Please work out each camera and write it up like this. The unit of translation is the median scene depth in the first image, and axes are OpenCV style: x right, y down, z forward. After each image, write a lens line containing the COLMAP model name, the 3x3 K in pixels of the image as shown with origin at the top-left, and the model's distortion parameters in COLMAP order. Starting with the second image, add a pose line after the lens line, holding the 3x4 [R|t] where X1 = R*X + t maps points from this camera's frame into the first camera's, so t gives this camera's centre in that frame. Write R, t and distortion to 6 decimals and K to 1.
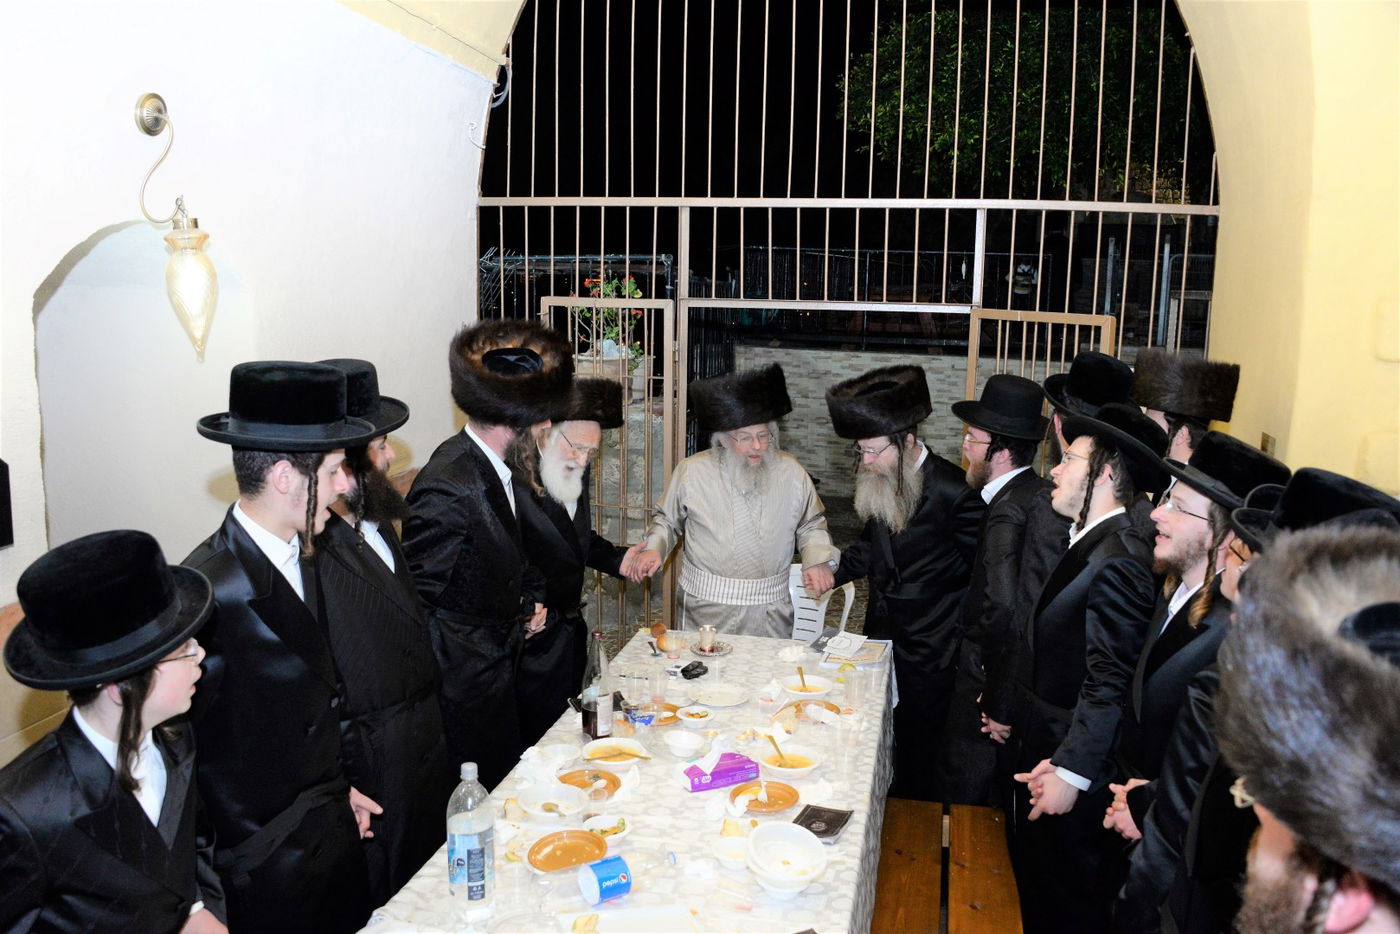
lens RADIAL K [[1138.5, 0, 692.9], [0, 1138.5, 466.2], [0, 0, 1]] dist [-0.142377, 0.074431]
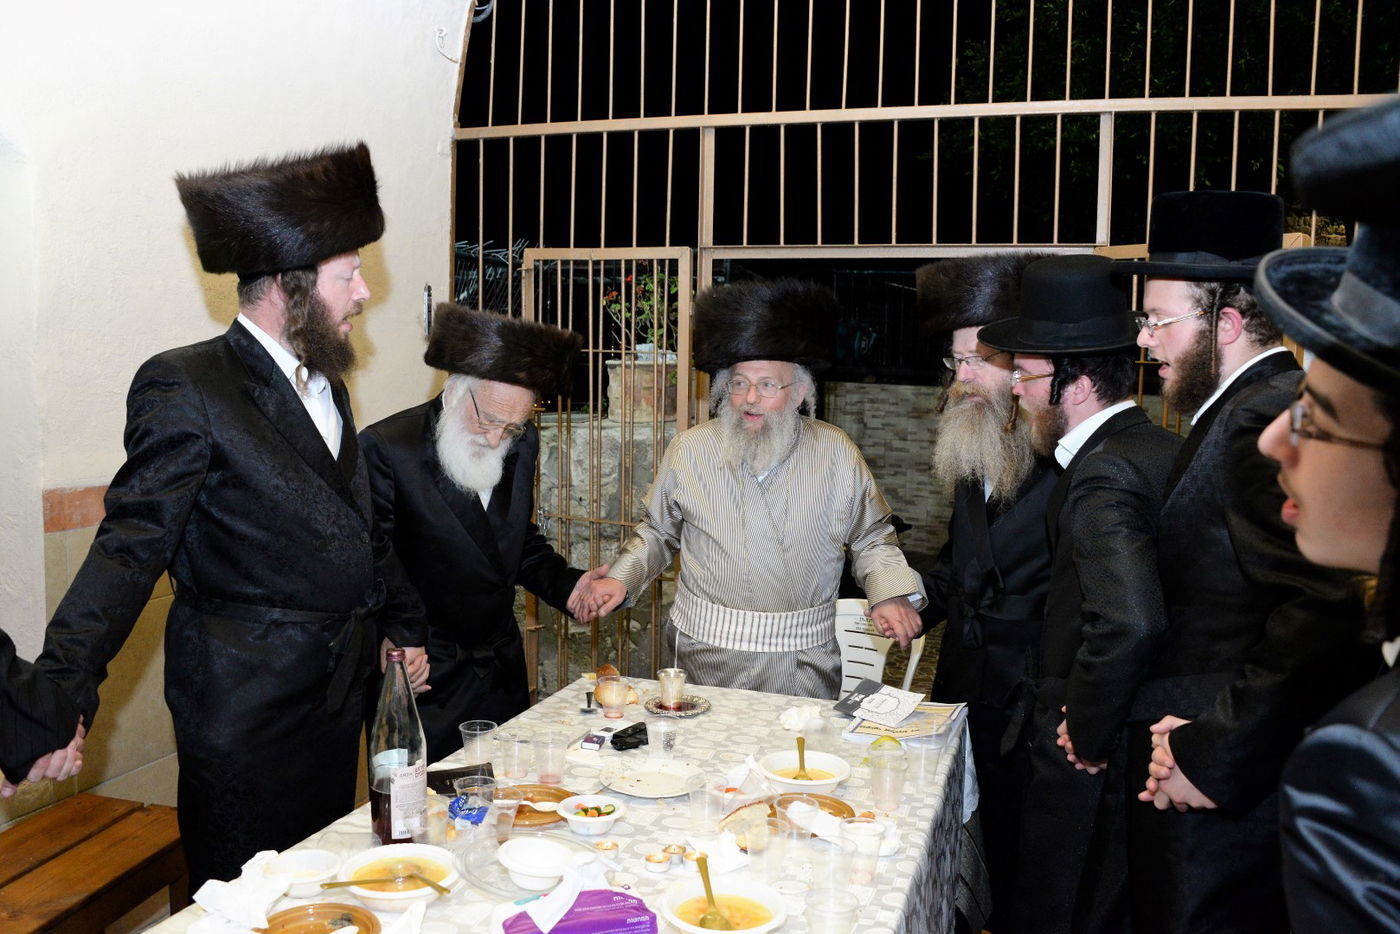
lens RADIAL K [[1138.5, 0, 692.4], [0, 1138.5, 464.3], [0, 0, 1]] dist [-0.142377, 0.074431]
pose [[0.994057, 0.014802, -0.107845, 0.090984], [-0.022783, 0.997061, -0.073150, 0.071568], [0.106445, 0.075172, 0.991473, 0.357386]]
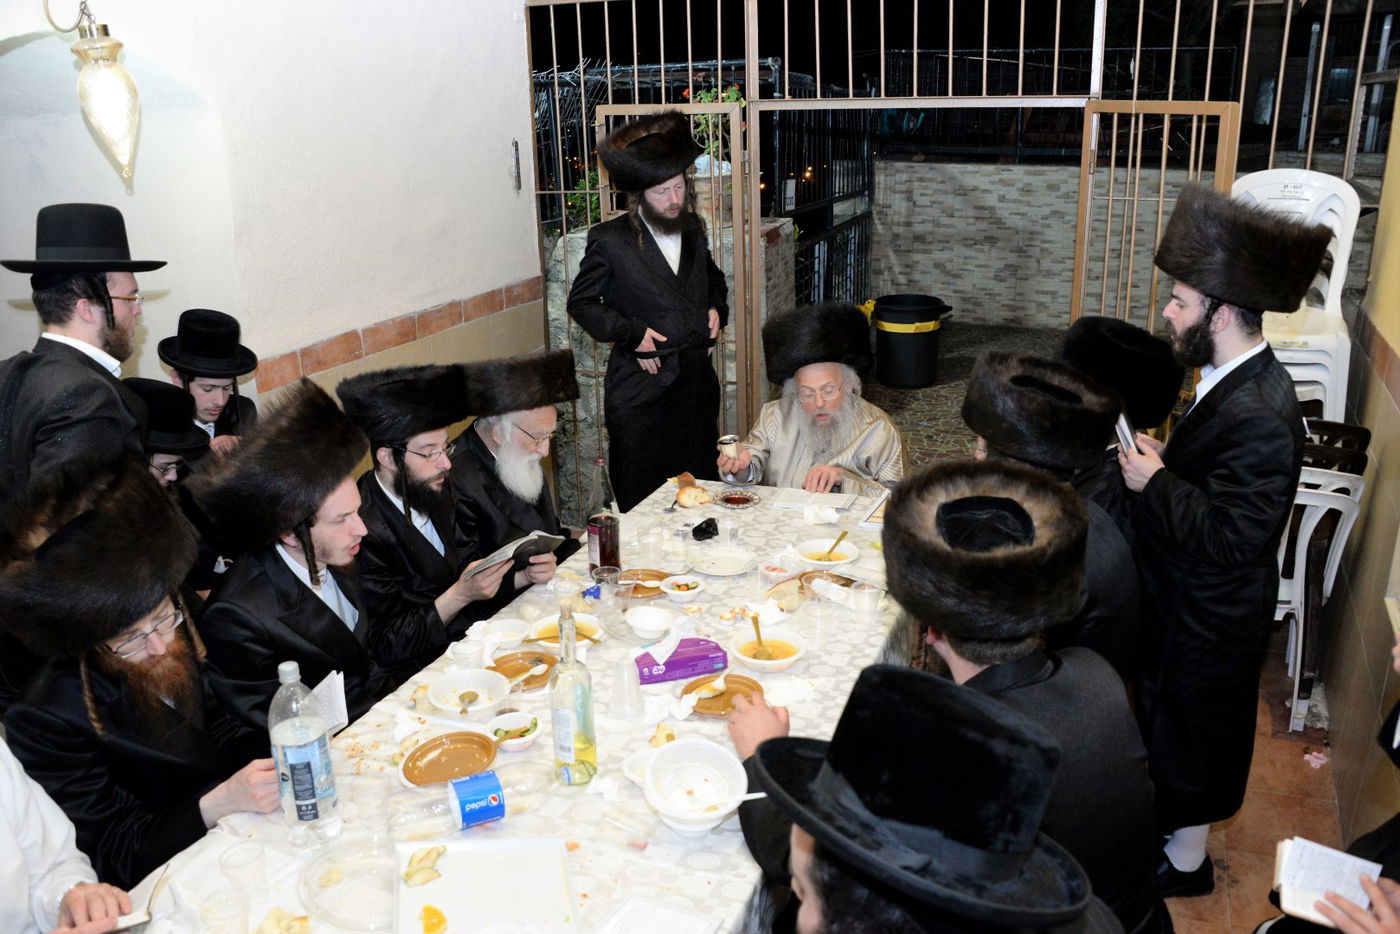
lens RADIAL K [[1138.5, 0, 685.9], [0, 1138.5, 483.7], [0, 0, 1]] dist [-0.142377, 0.074431]
pose [[0.985713, 0.012561, -0.167962, 0.122252], [0.015347, 0.986370, 0.163827, 0.001597], [0.167731, -0.164064, 0.972085, 0.143513]]
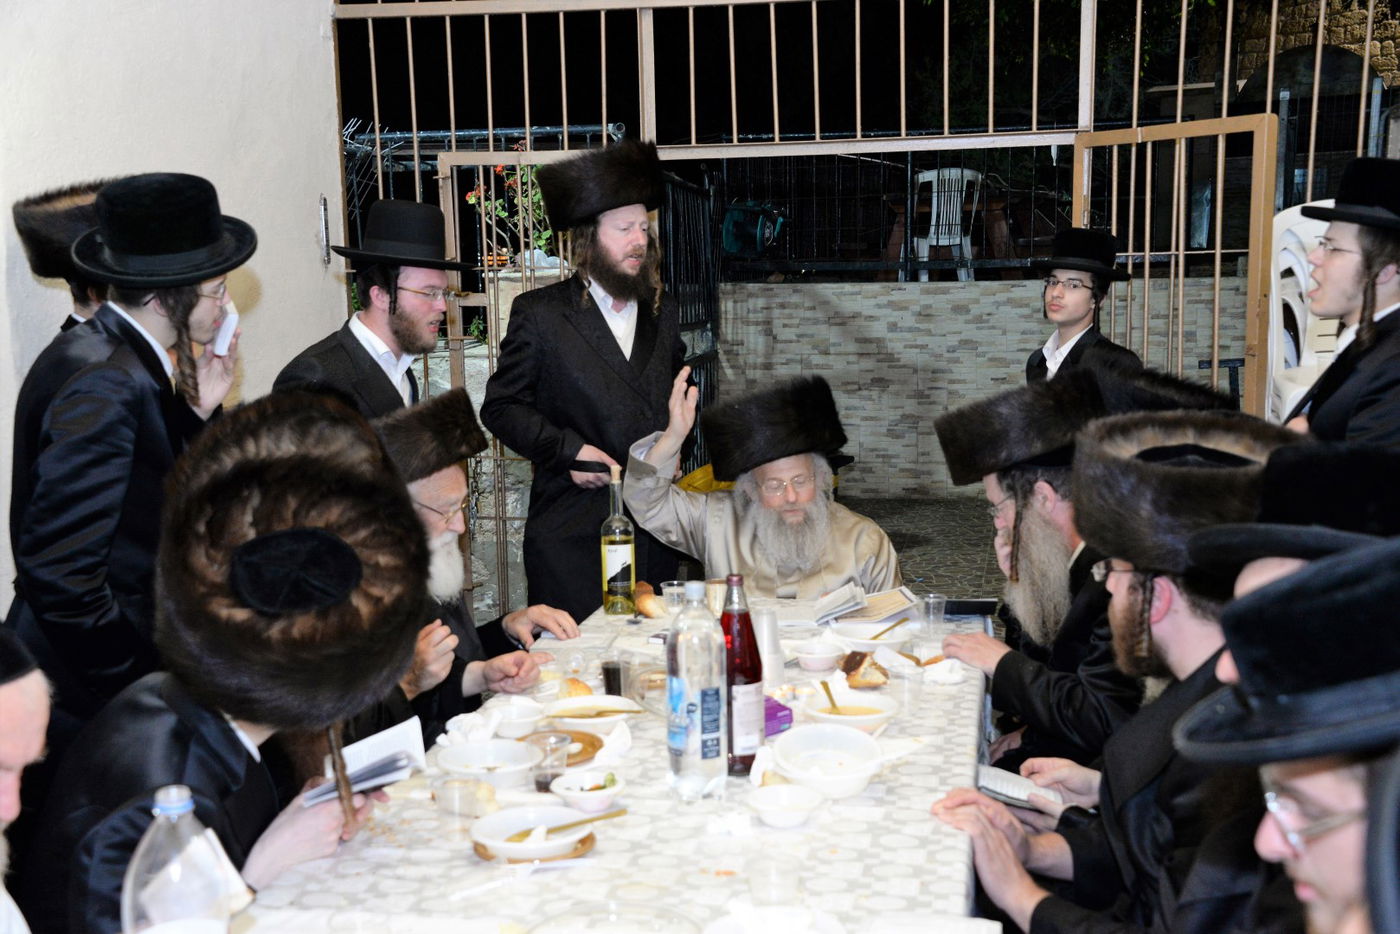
lens RADIAL K [[1687.6, 0, 702.8], [0, 1687.6, 466.3], [0, 0, 1]] dist [0.125817, 0.000000]
pose [[0.998714, -0.040804, 0.030102, -0.020402], [0.041825, 0.998543, -0.034106, 0.108113], [-0.028667, 0.035321, 0.998965, -0.011571]]
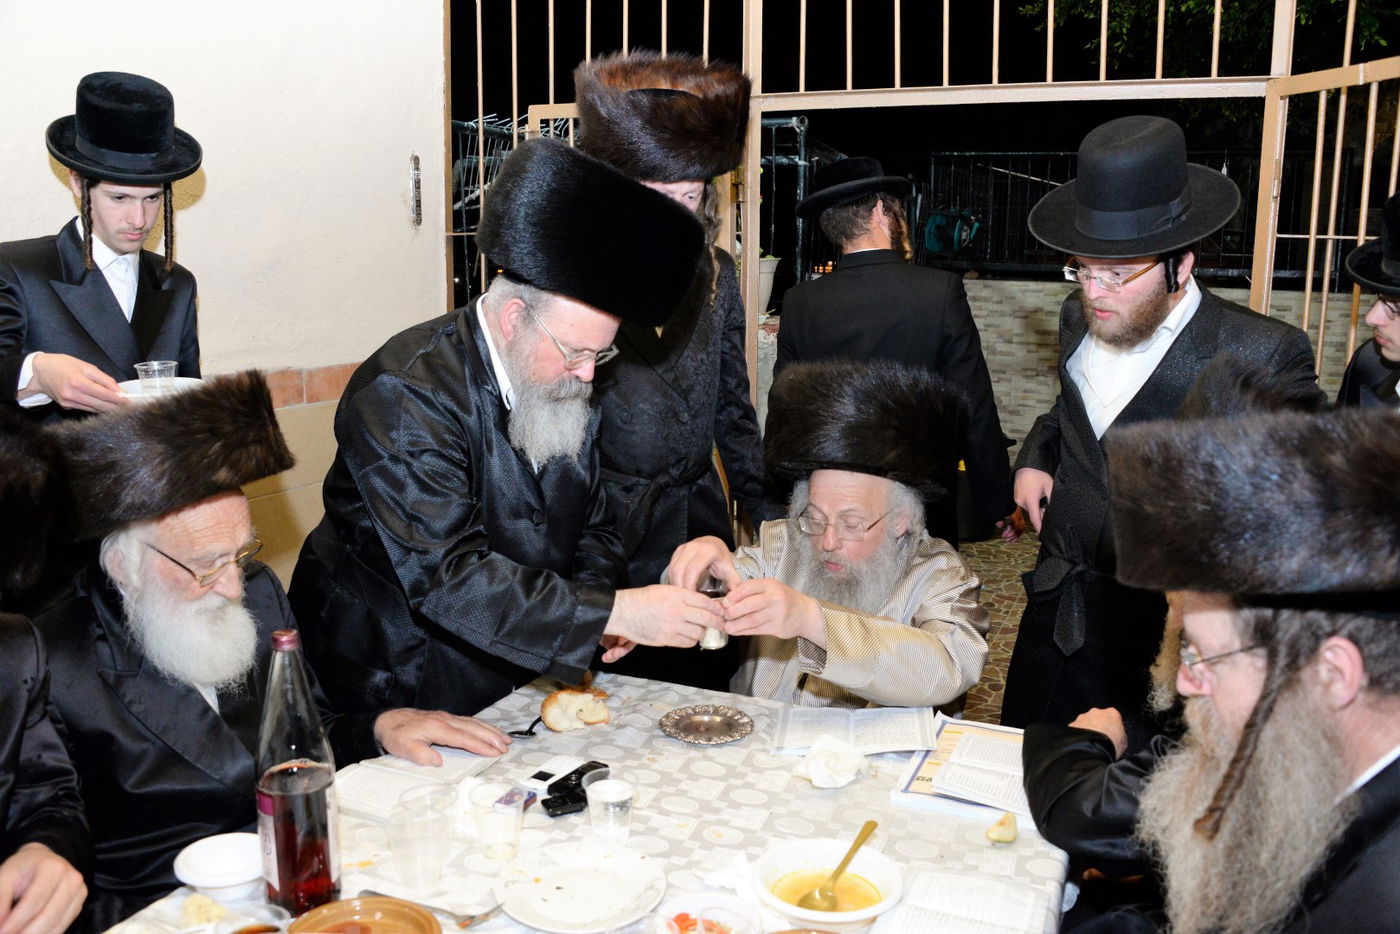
lens RADIAL K [[1138.5, 0, 690.5], [0, 1138.5, 471.1], [0, 0, 1]] dist [-0.142377, 0.074431]
pose [[0.980232, 0.027328, -0.195955, 0.109813], [-0.024072, 0.999530, 0.018978, 0.051919], [0.196381, -0.013886, 0.980429, 0.570844]]
